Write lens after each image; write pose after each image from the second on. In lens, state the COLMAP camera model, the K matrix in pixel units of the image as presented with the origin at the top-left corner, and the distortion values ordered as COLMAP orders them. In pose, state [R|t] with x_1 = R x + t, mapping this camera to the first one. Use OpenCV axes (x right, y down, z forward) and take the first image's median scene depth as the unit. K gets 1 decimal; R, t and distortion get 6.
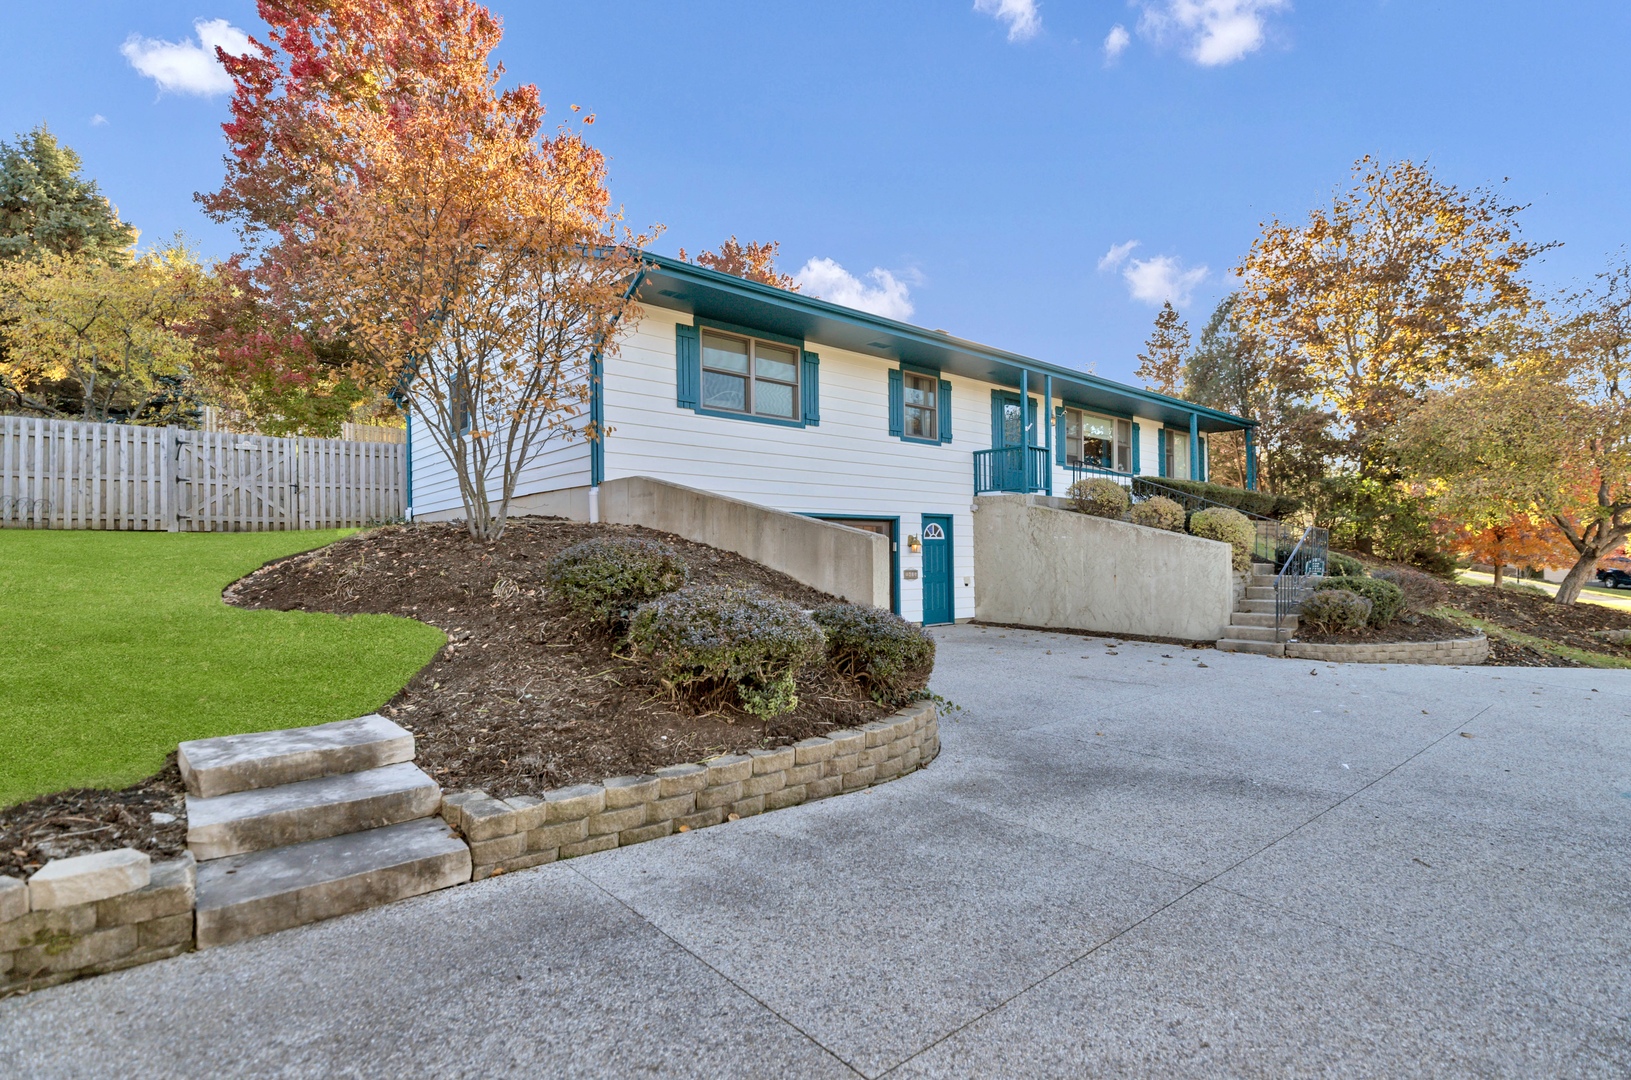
lens RADIAL K [[792.2, 0, 834.6], [0, 792.2, 557.4], [0, 0, 1]] dist [-0.000924, -0.000302]
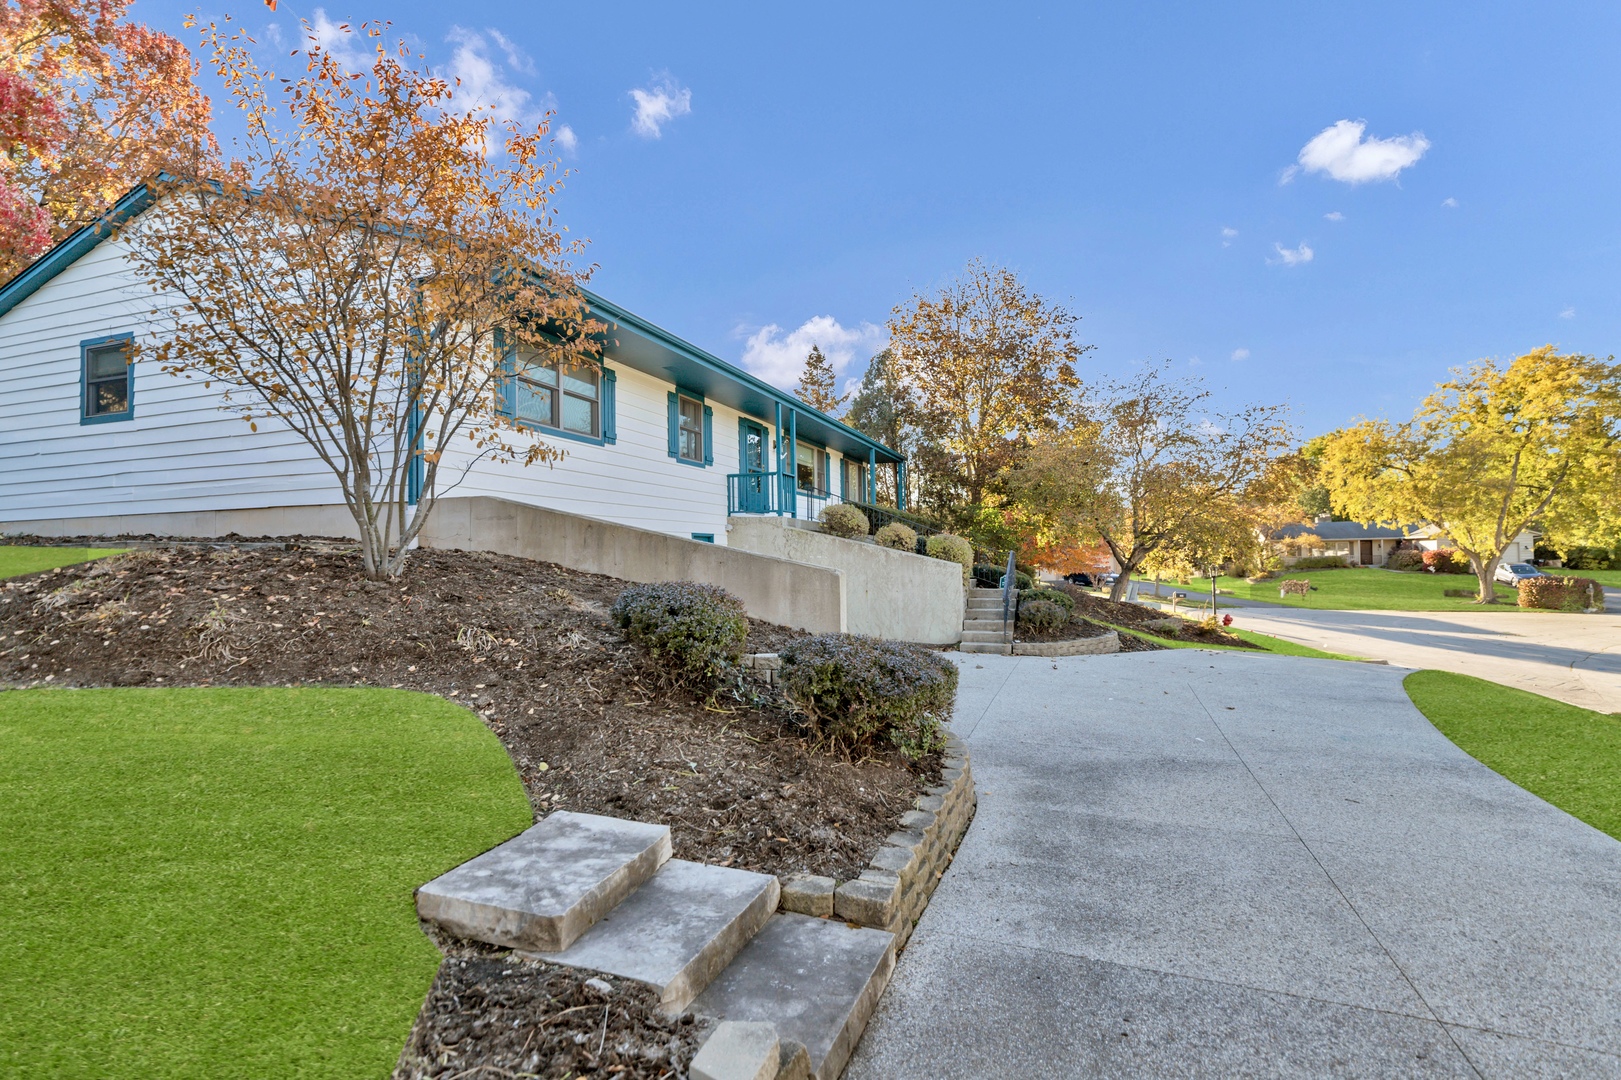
lens RADIAL K [[769.9, 0, 810.5], [0, 769.9, 540.0], [0, 0, 1]] dist [0.000115, -0.000229]
pose [[0.880485, 0.009903, 0.473970, -0.292413], [0.002791, 0.999656, -0.026072, -0.026045], [-0.474065, 0.024279, 0.880155, 0.061340]]
